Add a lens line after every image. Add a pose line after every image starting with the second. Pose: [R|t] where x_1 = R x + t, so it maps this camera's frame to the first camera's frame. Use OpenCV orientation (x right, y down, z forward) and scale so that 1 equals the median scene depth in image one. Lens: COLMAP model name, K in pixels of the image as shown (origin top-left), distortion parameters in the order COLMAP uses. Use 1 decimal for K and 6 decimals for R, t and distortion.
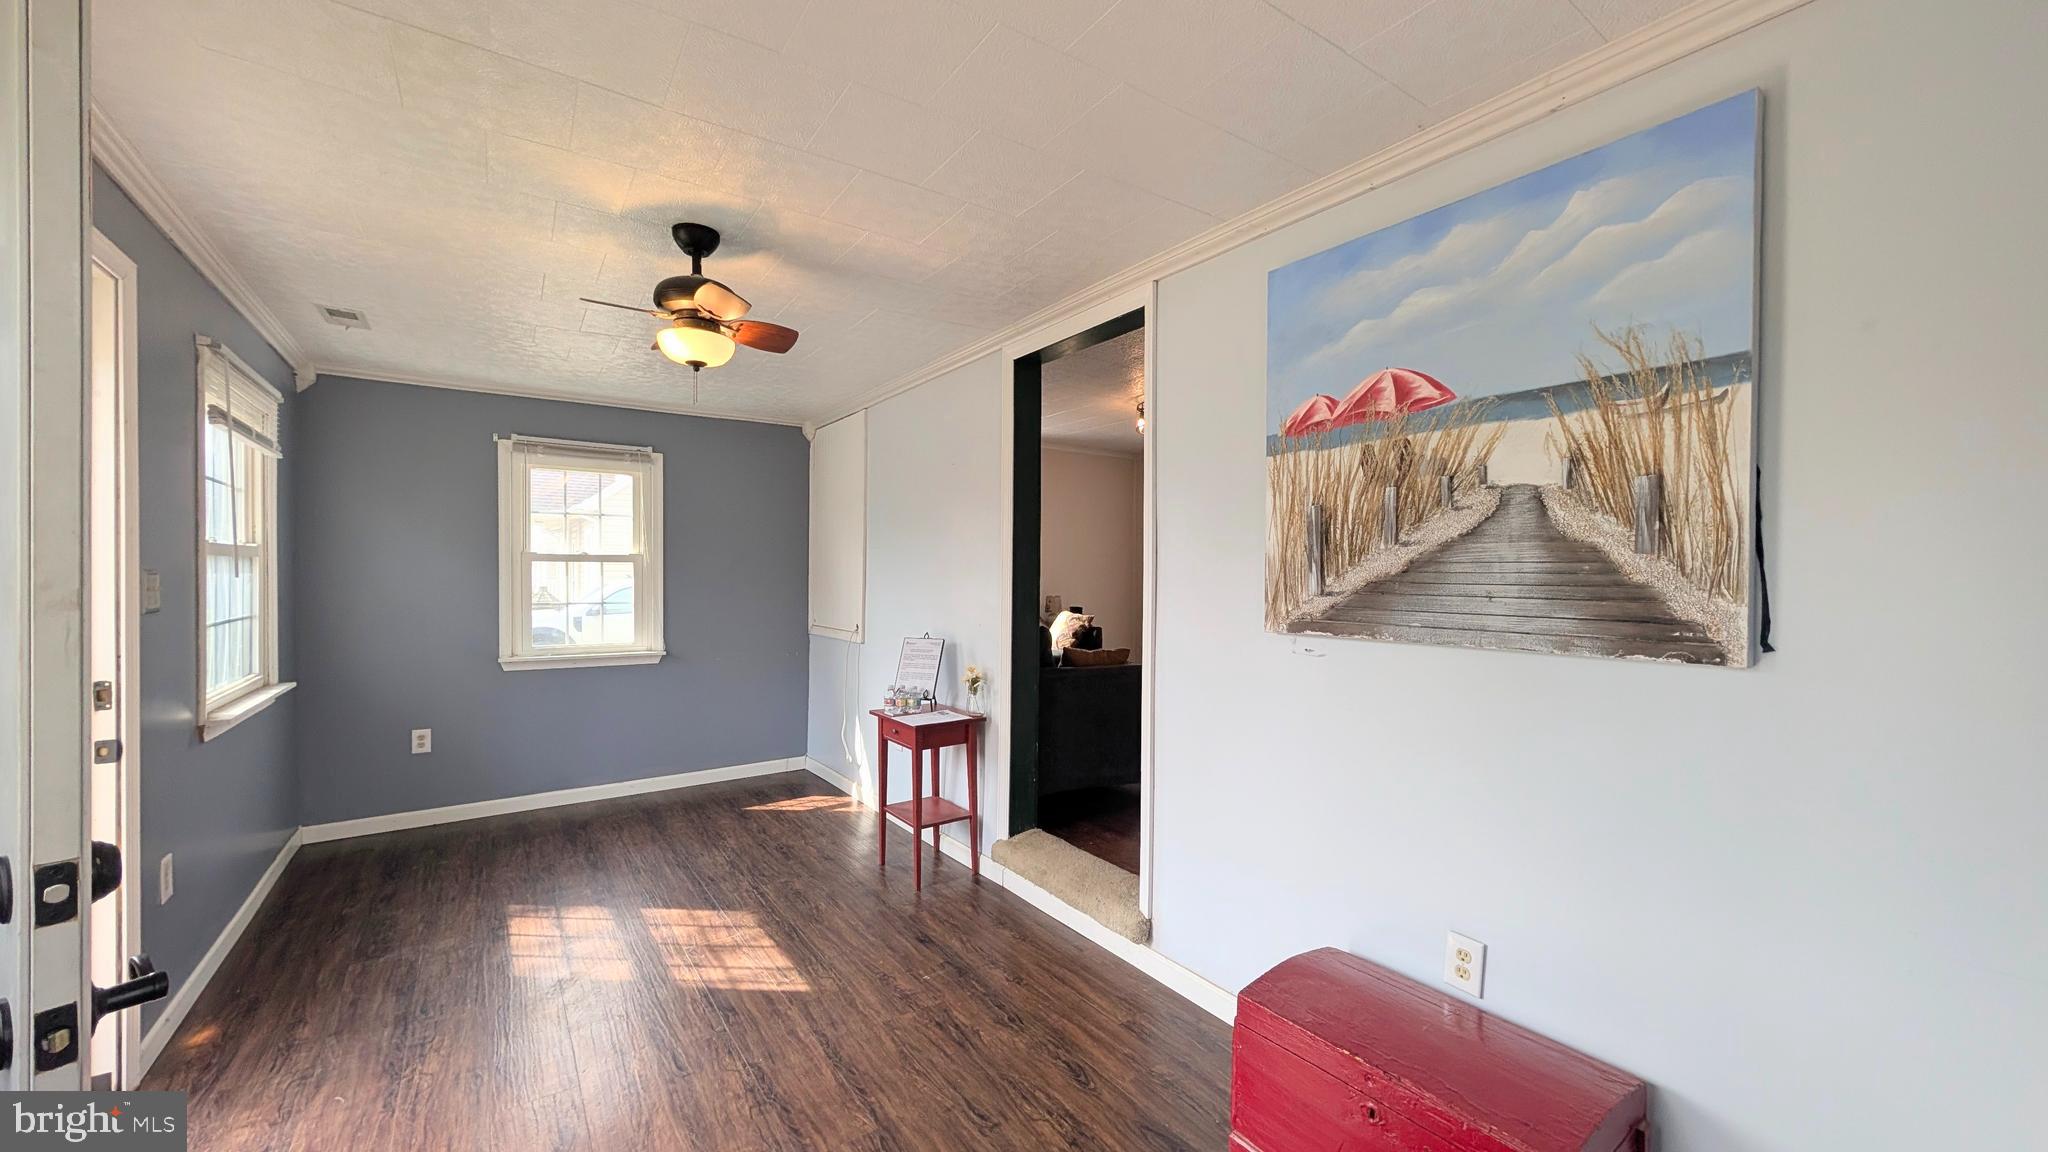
lens RADIAL K [[756.4, 0, 1017.3], [0, 756.4, 569.0], [0, 0, 1]] dist [0.002738, 0.000113]
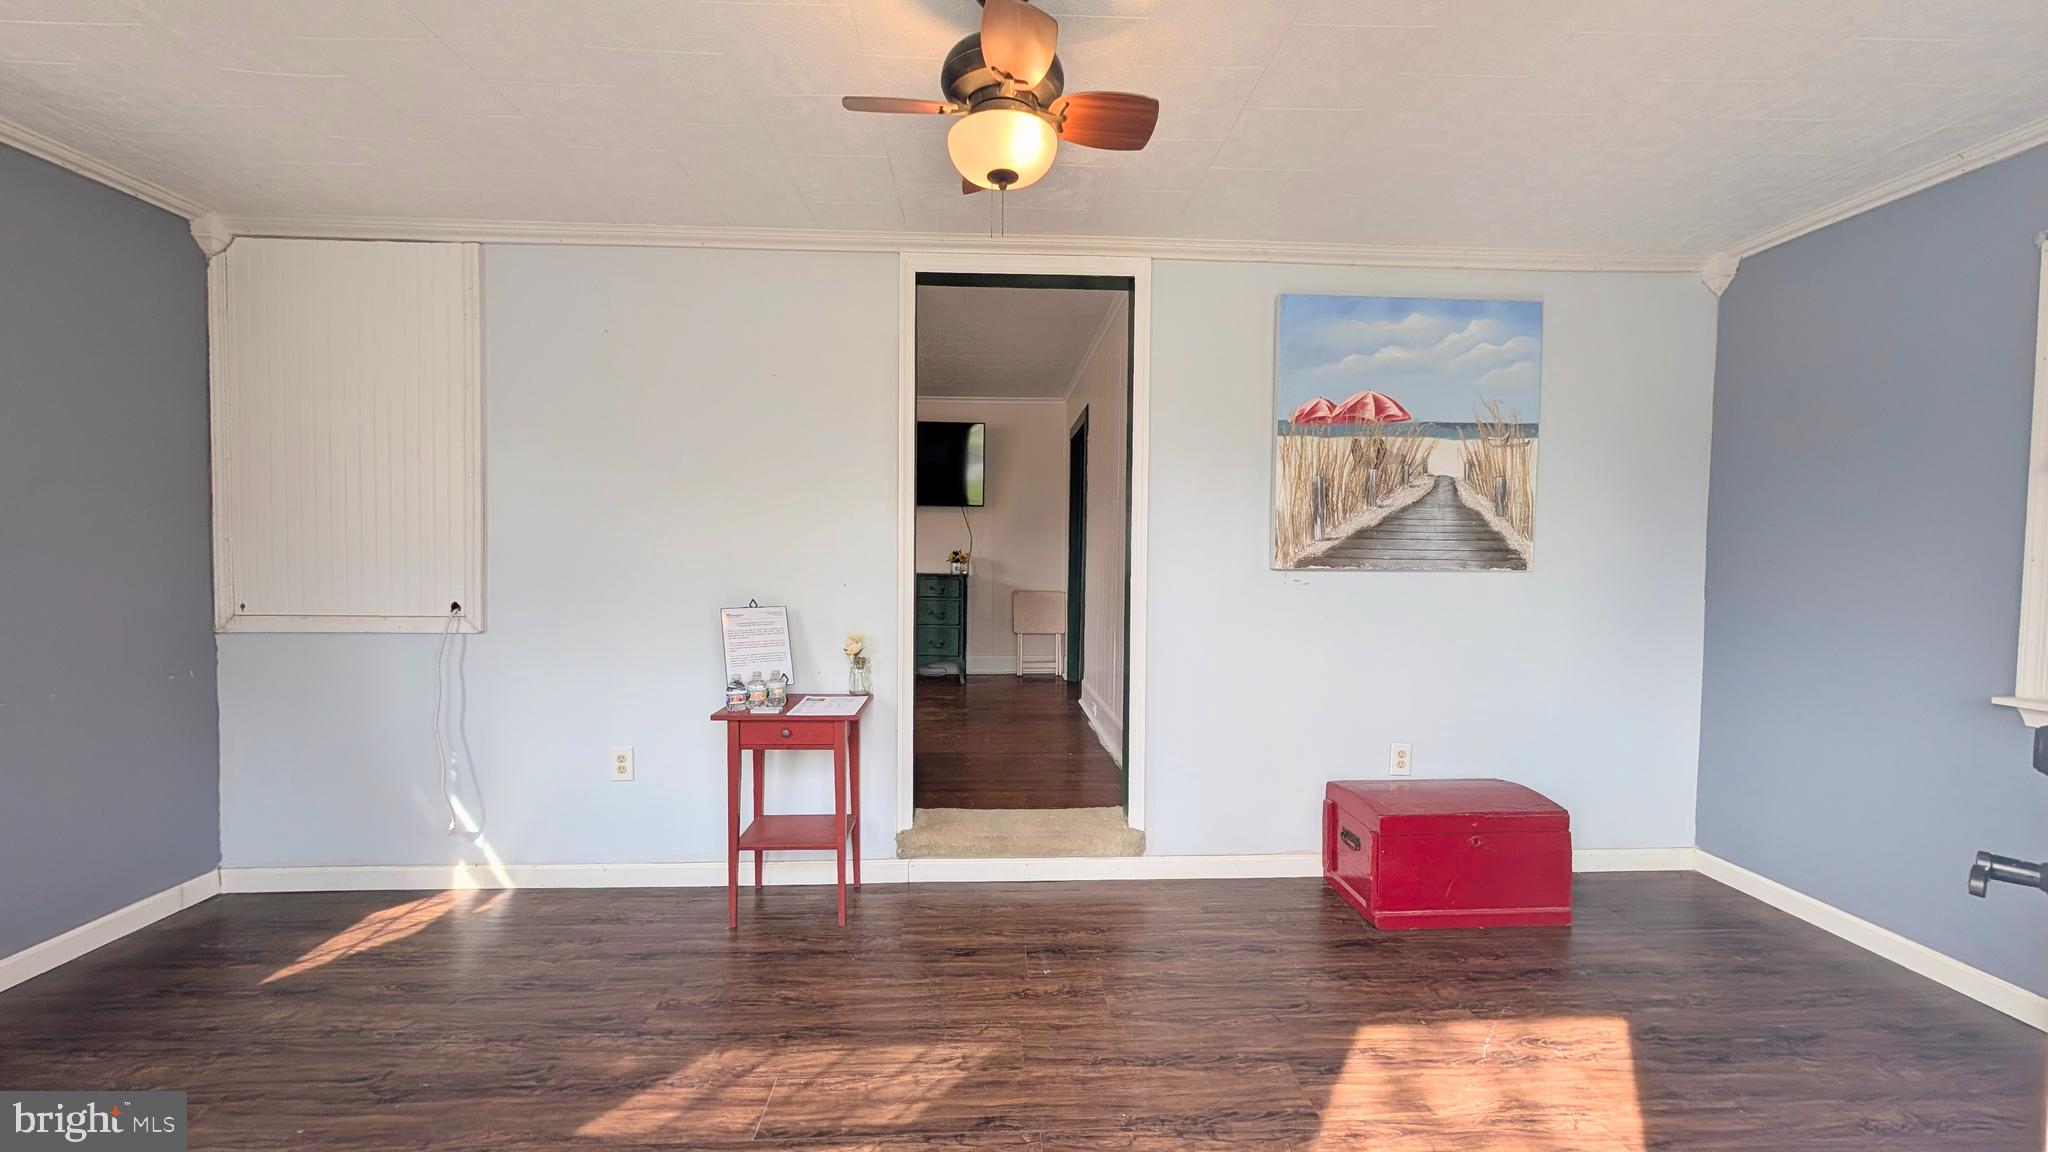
lens RADIAL K [[756.4, 0, 1015.1], [0, 756.4, 572.7], [0, 0, 1]] dist [0.002738, 0.000113]
pose [[0.542442, -0.017103, 0.839919, -1.246480], [-0.012800, 0.999508, 0.028619, 0.070313], [-0.839996, -0.026275, 0.541957, 0.804903]]
